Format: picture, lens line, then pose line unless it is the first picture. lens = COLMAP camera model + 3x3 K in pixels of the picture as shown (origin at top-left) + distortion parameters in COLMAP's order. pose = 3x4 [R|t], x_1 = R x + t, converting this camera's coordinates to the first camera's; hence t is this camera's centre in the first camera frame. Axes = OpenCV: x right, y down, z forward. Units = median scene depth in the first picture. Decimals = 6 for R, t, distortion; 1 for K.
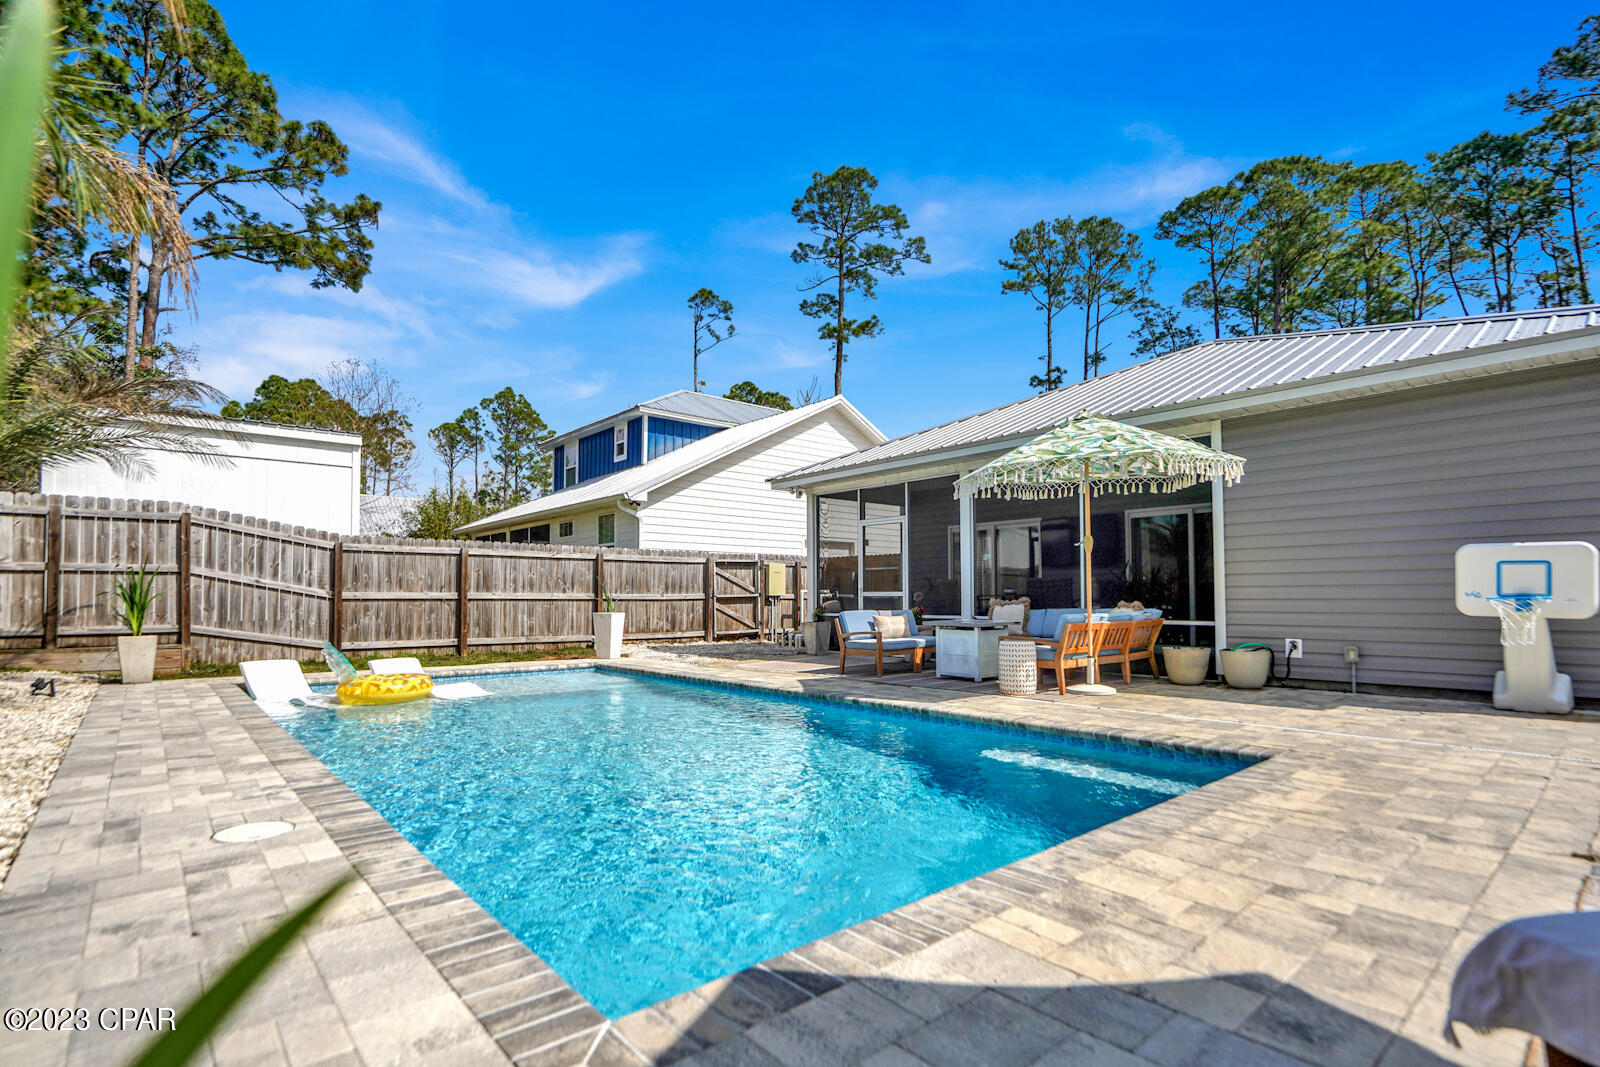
lens RADIAL K [[749.0, 0, 770.1], [0, 749.0, 571.9], [0, 0, 1]] dist [-0.005785, 0.000968]
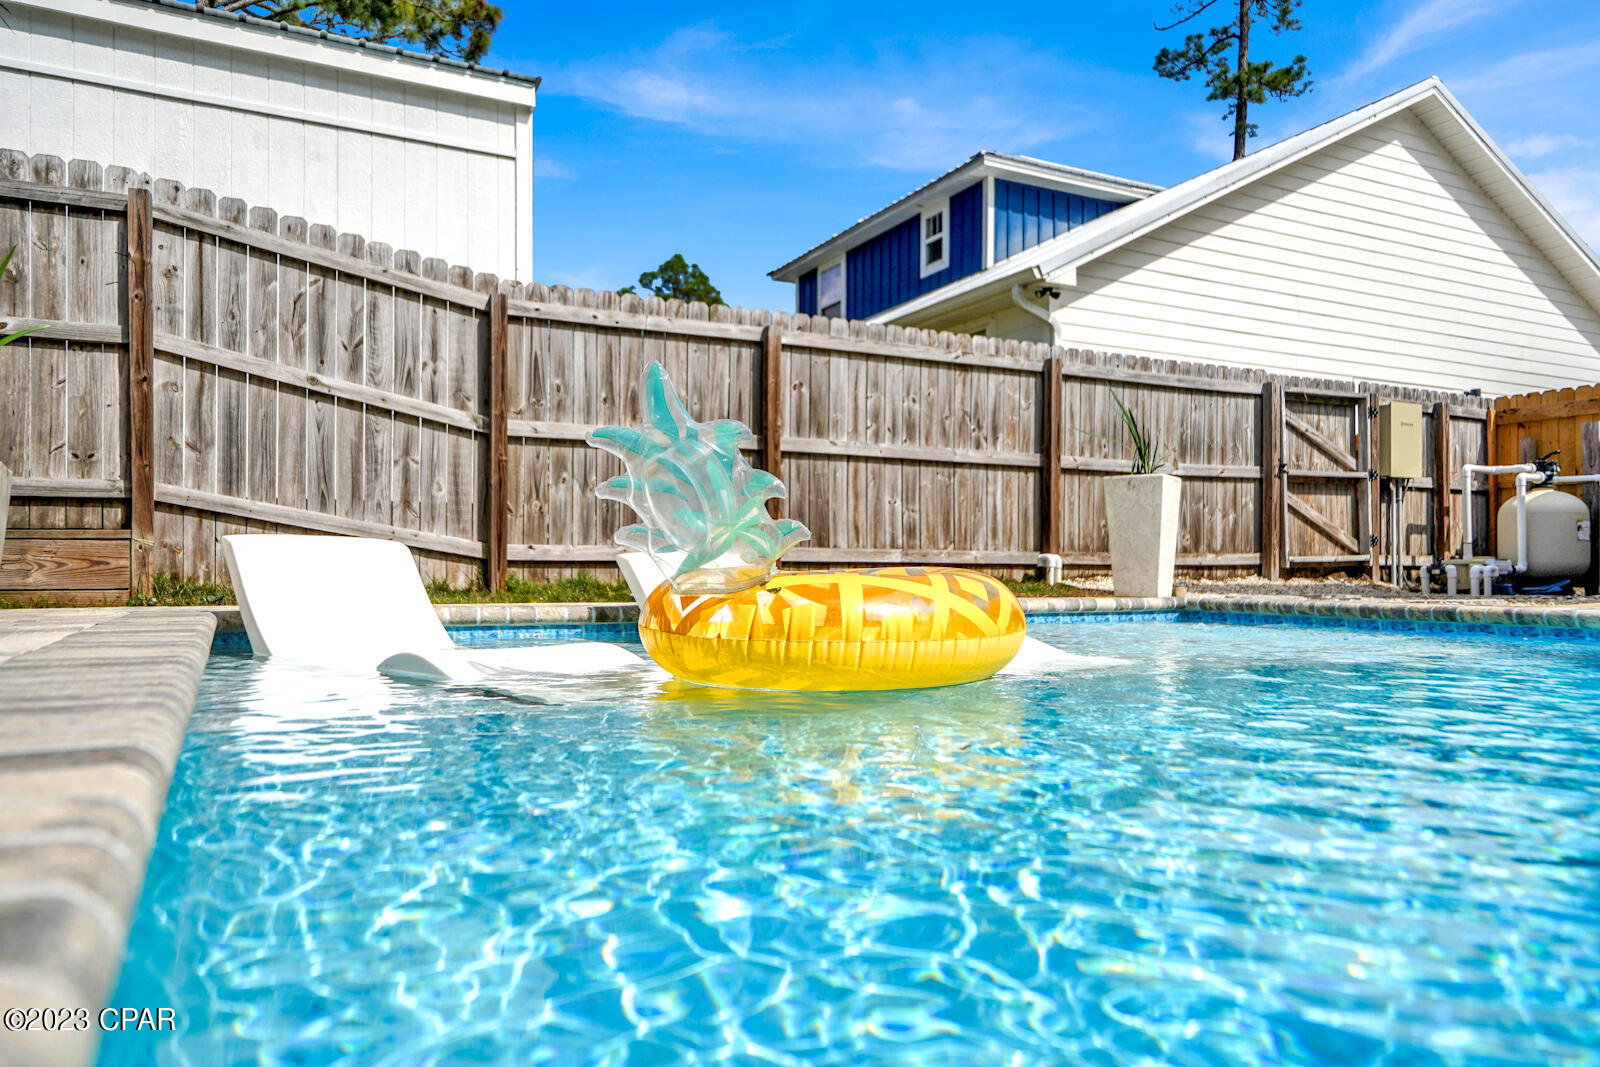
lens RADIAL K [[1058.0, 0, 791.3], [0, 1058.0, 536.4], [0, 0, 1]] dist [0.029537, -0.001484]
pose [[0.976606, -0.003865, -0.215003, -0.266877], [0.005463, 0.999962, 0.006840, 0.077618], [0.214968, -0.007855, 0.976589, 0.421932]]
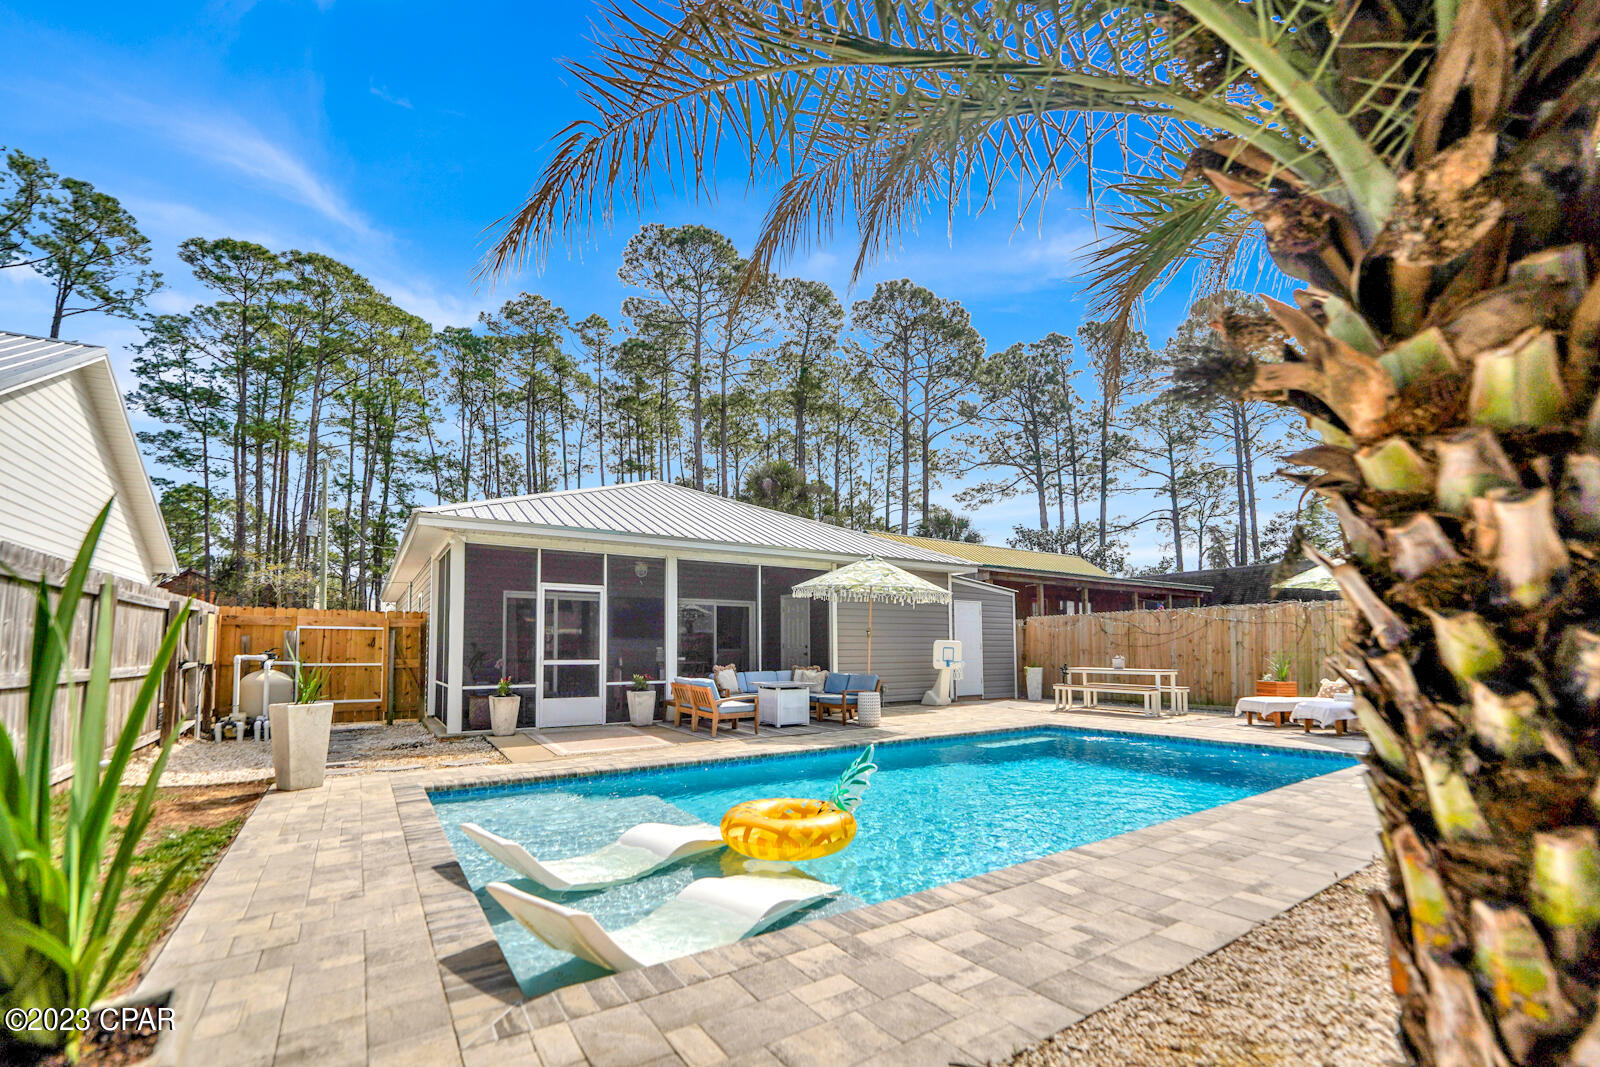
lens RADIAL K [[679.9, 0, 804.3], [0, 679.9, 597.9], [0, 0, 1]] dist [-0.033853, 0.000006]
pose [[0.102741, 0.071628, 0.992126, -0.655057], [-0.034326, 0.997065, -0.068430, -0.003572], [-0.994116, -0.027025, 0.104898, 0.563162]]
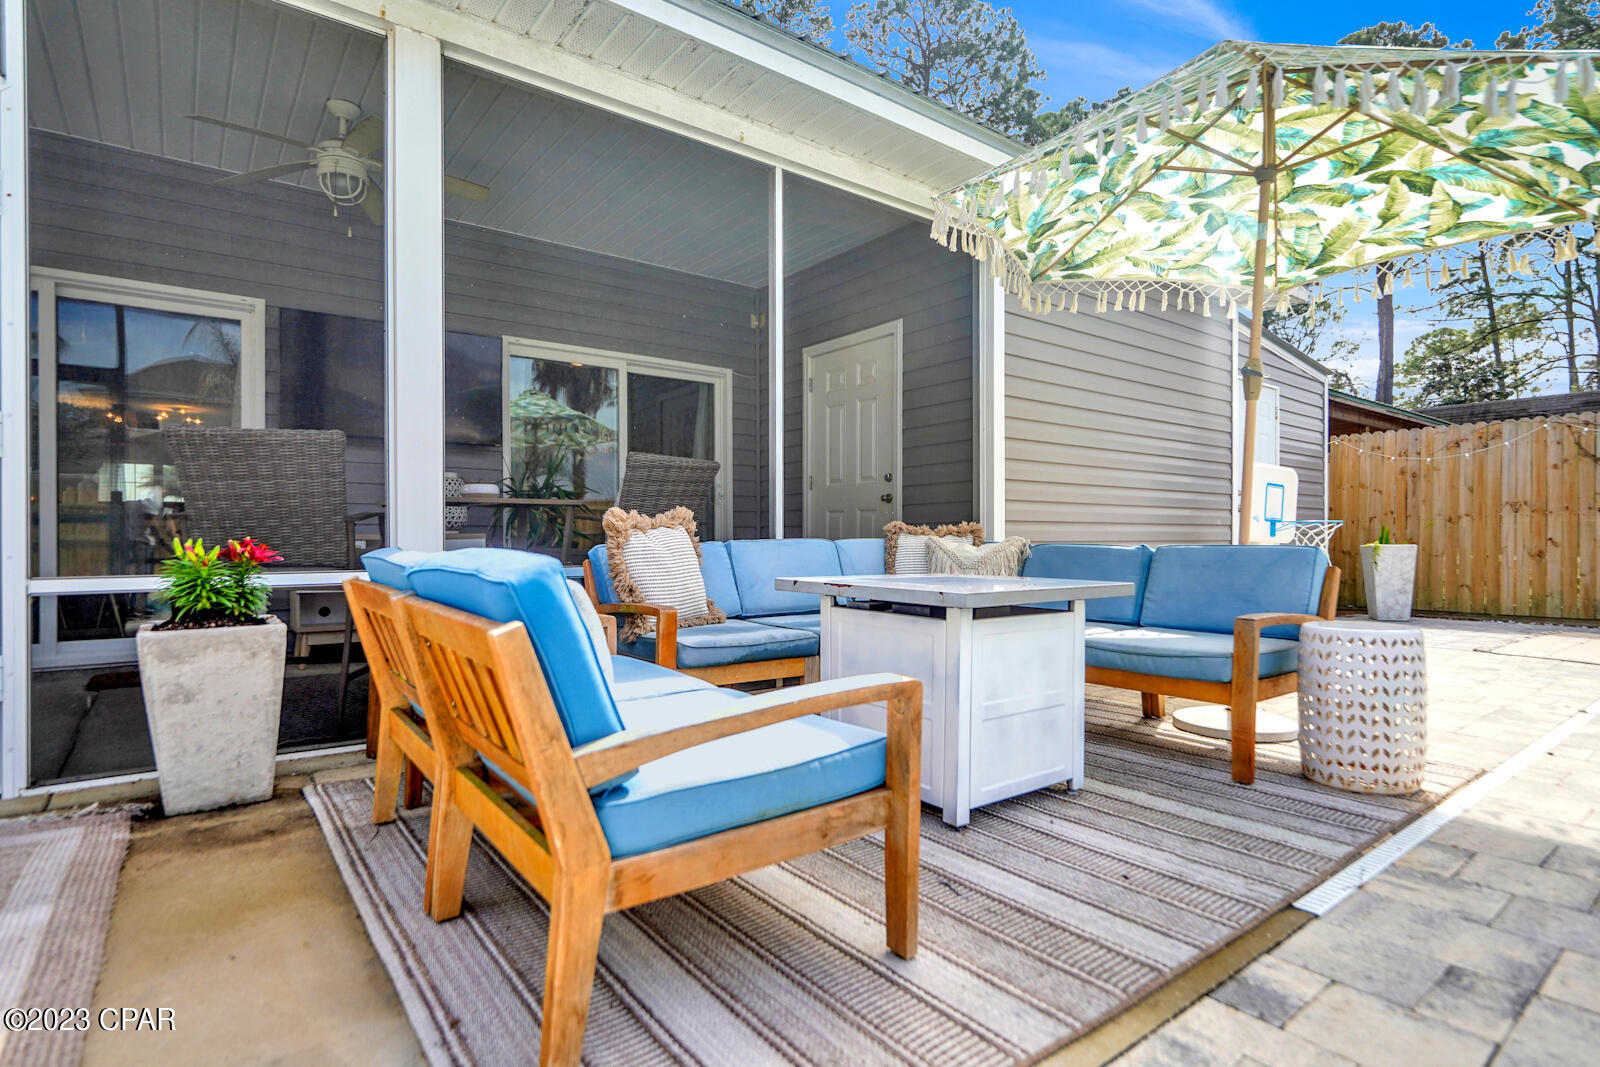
lens RADIAL K [[776.5, 0, 800.0], [0, 776.5, 533.5], [0, 0, 1]] dist [-0.000136, 0.000156]
pose [[0.059775, 0.010018, 0.998162, -0.005111], [-0.034152, 0.999385, -0.007985, 0.036068], [-0.997627, -0.033612, 0.060080, 0.699784]]
